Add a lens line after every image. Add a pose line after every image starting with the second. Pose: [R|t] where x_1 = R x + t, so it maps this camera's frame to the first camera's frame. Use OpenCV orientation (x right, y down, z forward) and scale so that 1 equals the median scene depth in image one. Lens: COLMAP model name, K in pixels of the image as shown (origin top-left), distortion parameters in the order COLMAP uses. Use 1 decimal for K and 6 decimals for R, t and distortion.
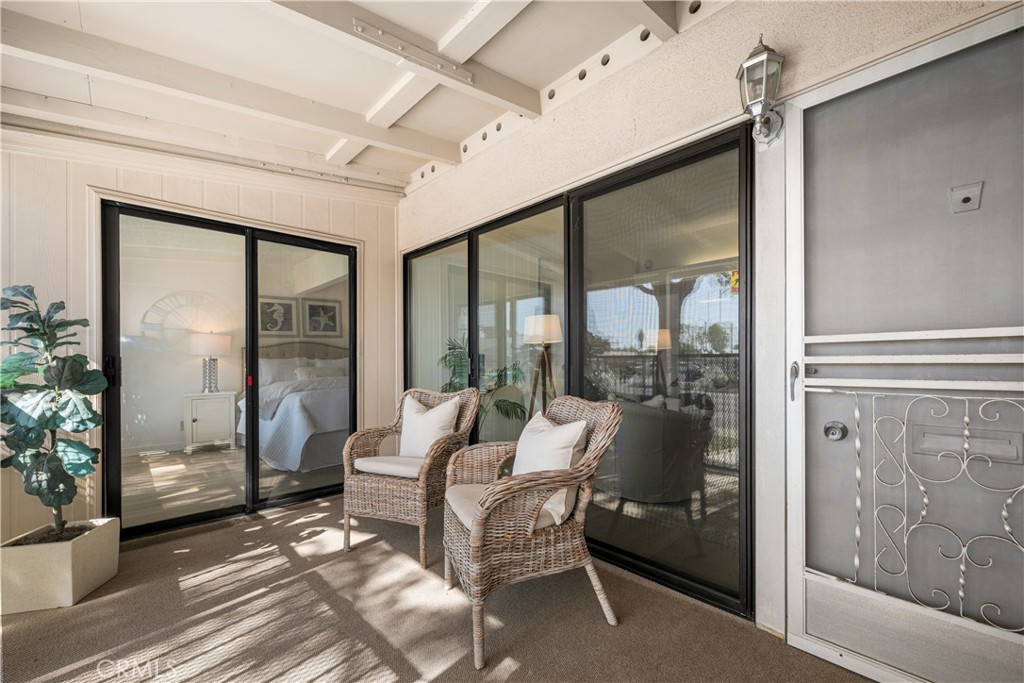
lens RADIAL K [[409.7, 0, 518.2], [0, 409.7, 362.9], [0, 0, 1]] dist [-0.001841, 0.000279]
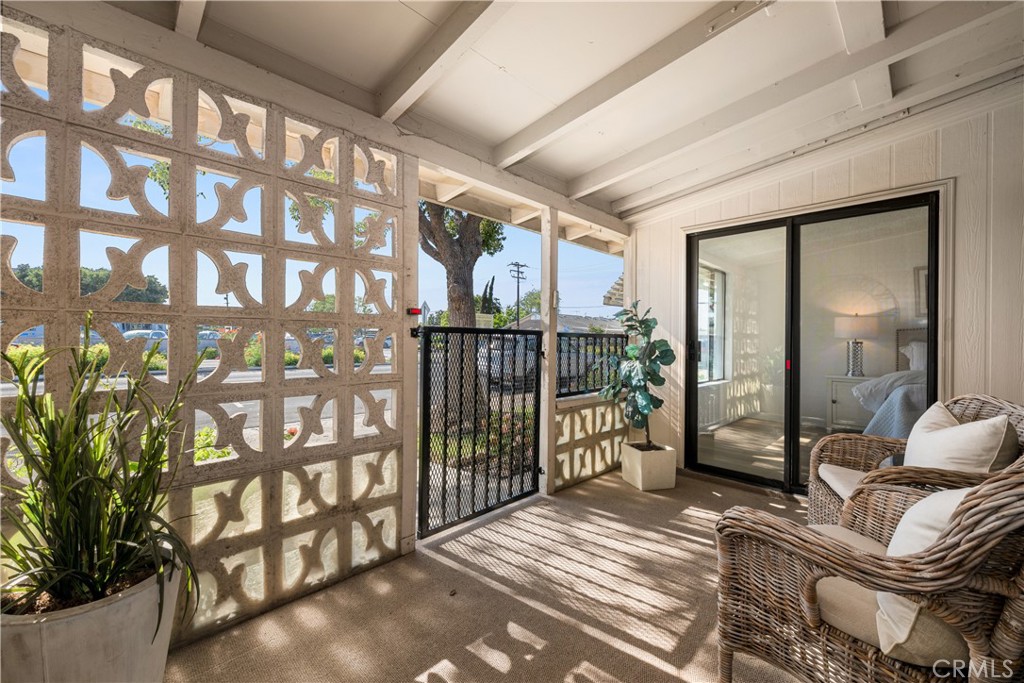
lens RADIAL K [[409.7, 0, 513.3], [0, 409.7, 338.1], [0, 0, 1]] dist [-0.001841, 0.000279]
pose [[0.020422, 0.000126, -0.999791, 0.450204], [-0.015689, 0.999877, -0.000195, -0.015362], [0.999668, 0.015690, 0.020422, 0.343346]]
